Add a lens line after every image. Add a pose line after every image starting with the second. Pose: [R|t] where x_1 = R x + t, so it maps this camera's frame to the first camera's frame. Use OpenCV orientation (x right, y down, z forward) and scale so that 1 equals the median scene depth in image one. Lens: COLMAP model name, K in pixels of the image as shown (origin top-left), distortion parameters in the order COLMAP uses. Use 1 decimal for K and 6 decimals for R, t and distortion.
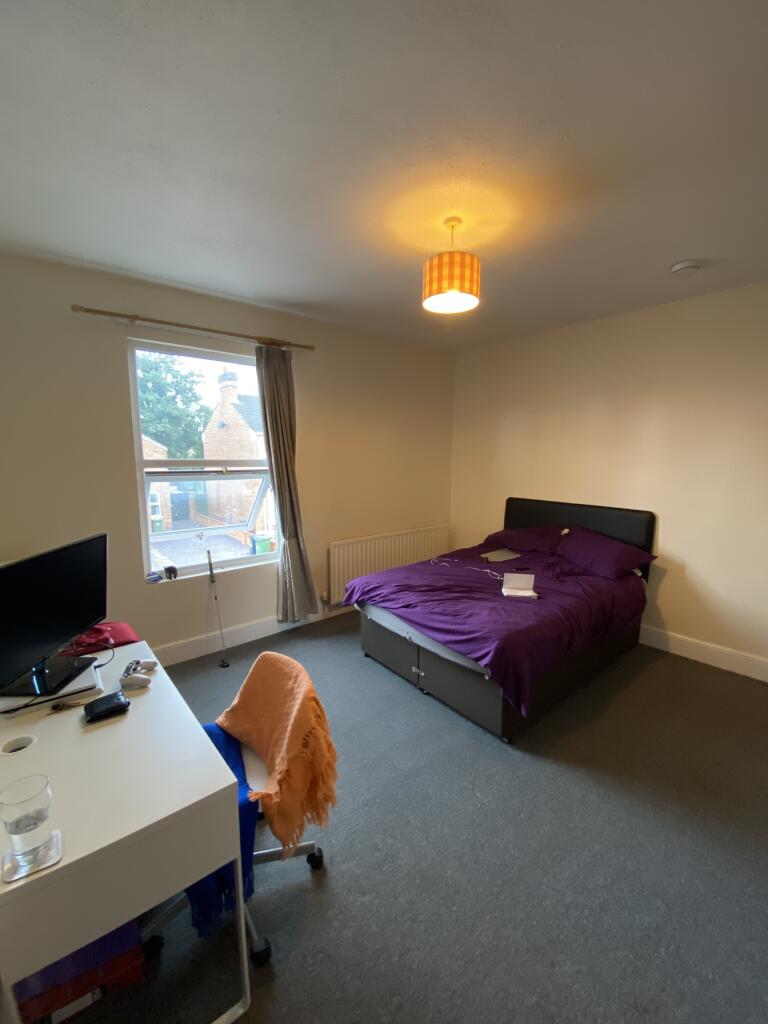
lens RADIAL K [[414.7, 0, 383.4], [0, 414.7, 512.1], [0, 0, 1]] dist [0.022154, -0.028559]
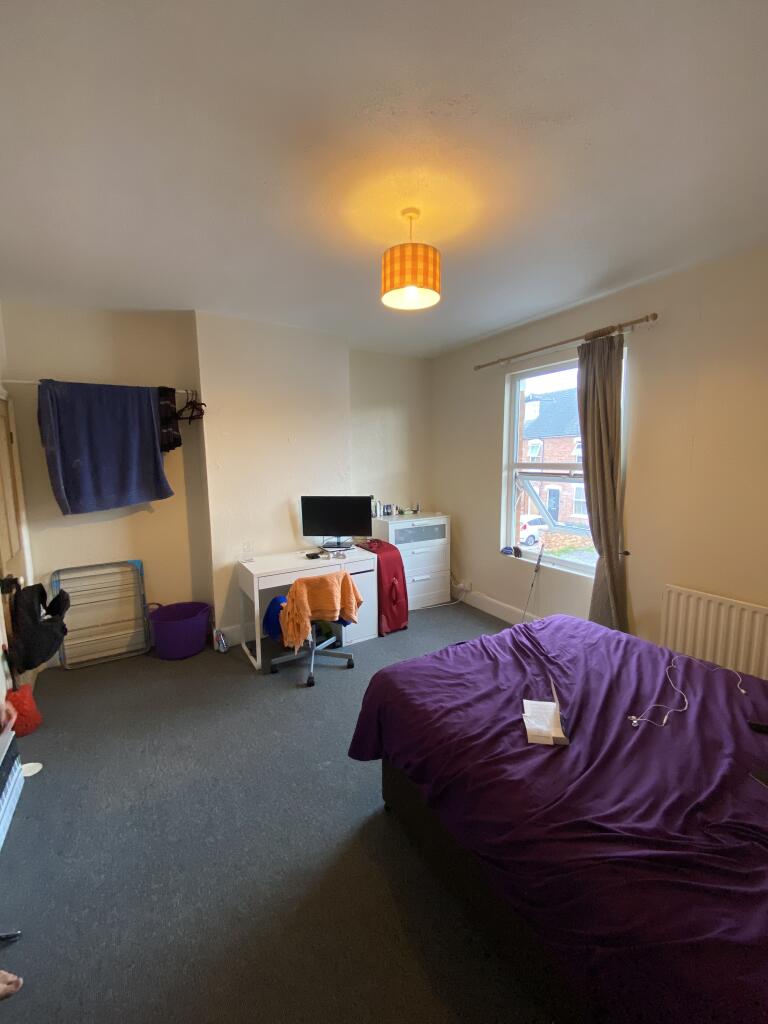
lens RADIAL K [[414.7, 0, 383.4], [0, 414.7, 512.1], [0, 0, 1]] dist [0.022154, -0.028559]
pose [[-0.159481, 0.127160, -0.978977, 0.764090], [-0.131148, 0.980151, 0.148677, -0.106183], [0.978451, 0.152103, -0.139639, 0.753728]]
